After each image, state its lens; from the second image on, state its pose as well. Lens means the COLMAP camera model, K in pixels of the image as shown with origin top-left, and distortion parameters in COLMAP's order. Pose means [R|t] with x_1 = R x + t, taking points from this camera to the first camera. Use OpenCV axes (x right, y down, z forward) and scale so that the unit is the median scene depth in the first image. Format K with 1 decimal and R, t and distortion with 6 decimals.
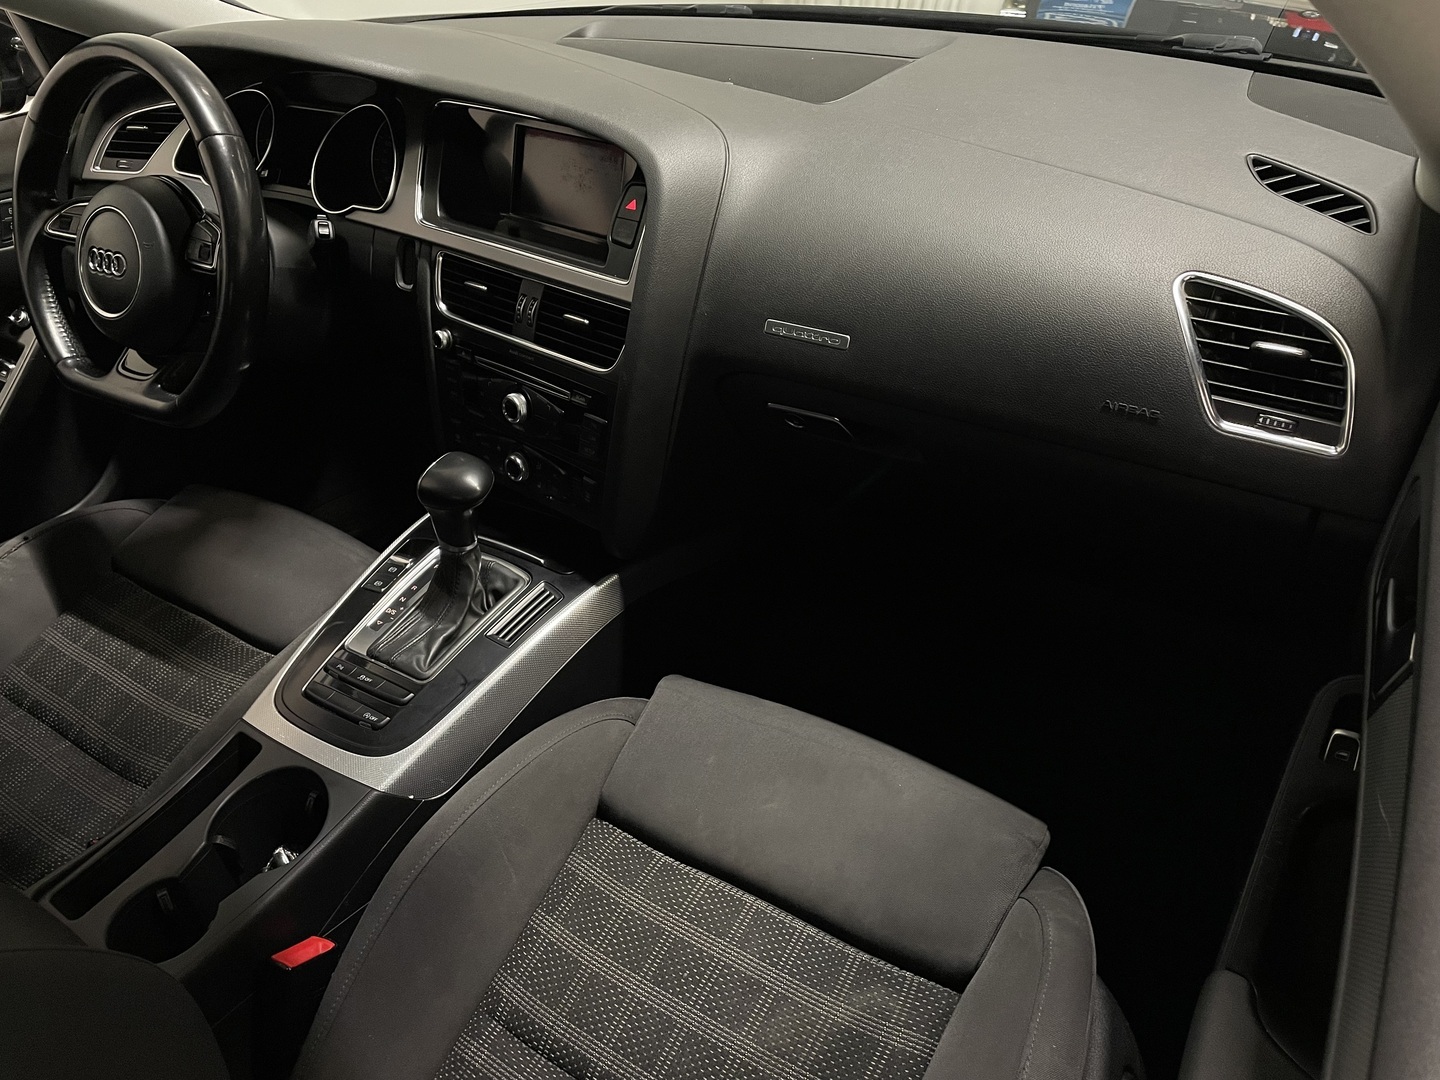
lens RADIAL K [[1011.3, 0, 720.7], [0, 1011.3, 556.4], [0, 0, 1]] dist [0.067554, -0.080365]
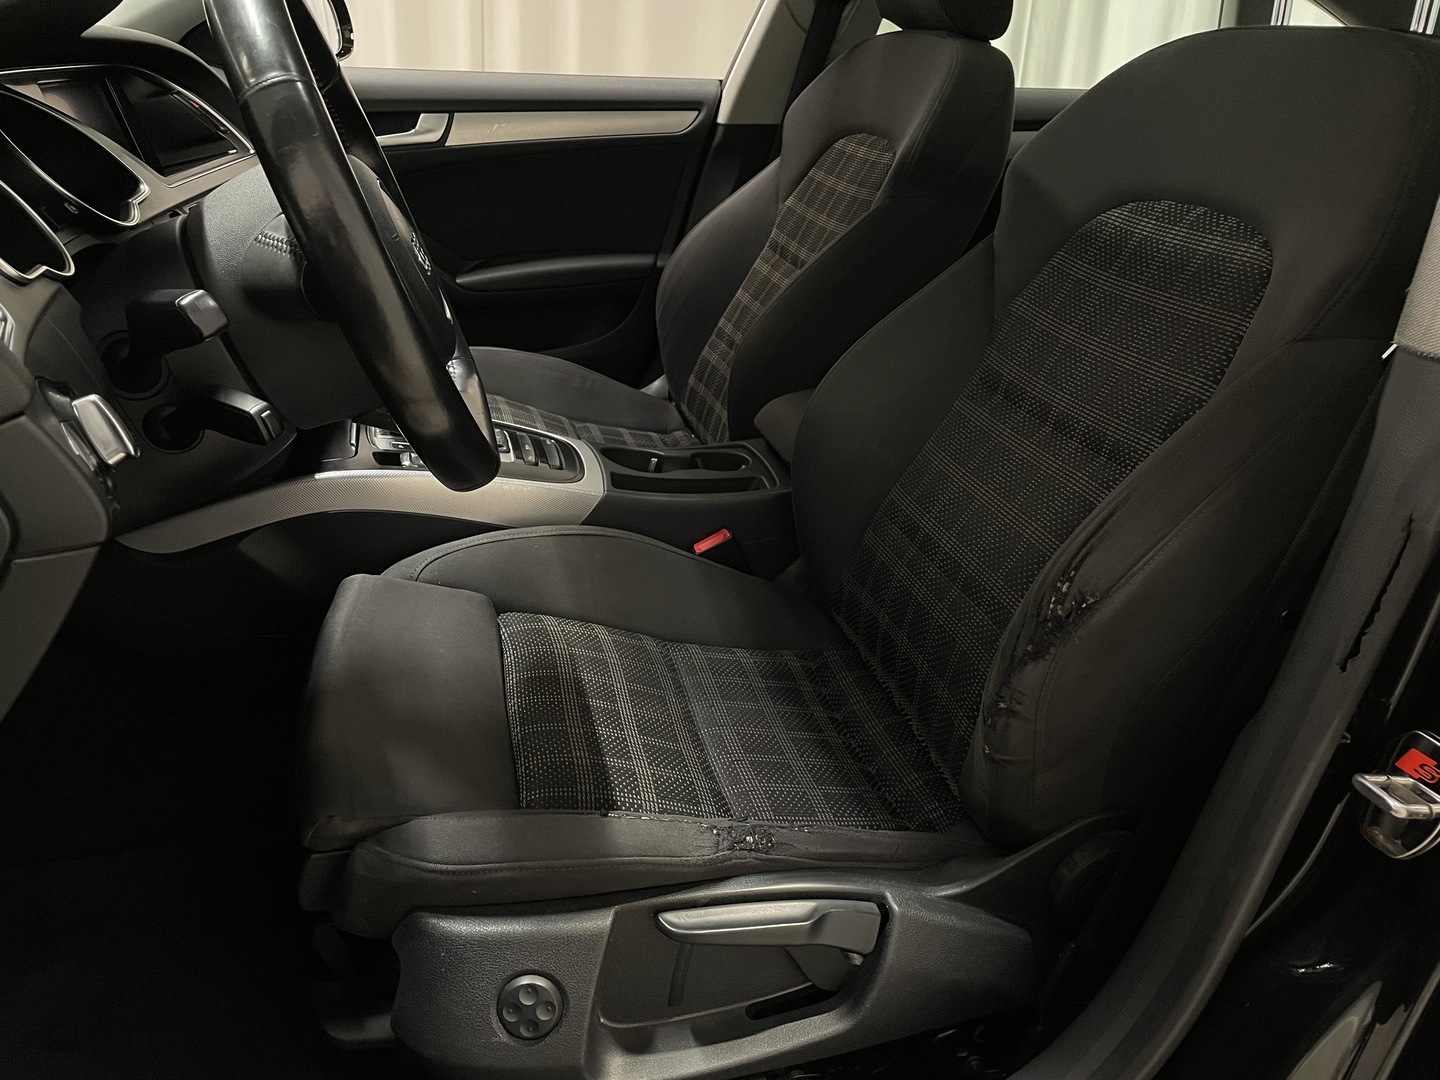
lens RADIAL K [[1097.8, 0, 721.8], [0, 1097.8, 527.9], [0, 0, 1]] dist [0.082276, -0.110157]
pose [[-0.727612, -0.282365, 0.625181, -1.344085], [0.373112, 0.601865, 0.706078, -0.670129], [-0.575647, 0.747013, -0.332571, 1.313468]]
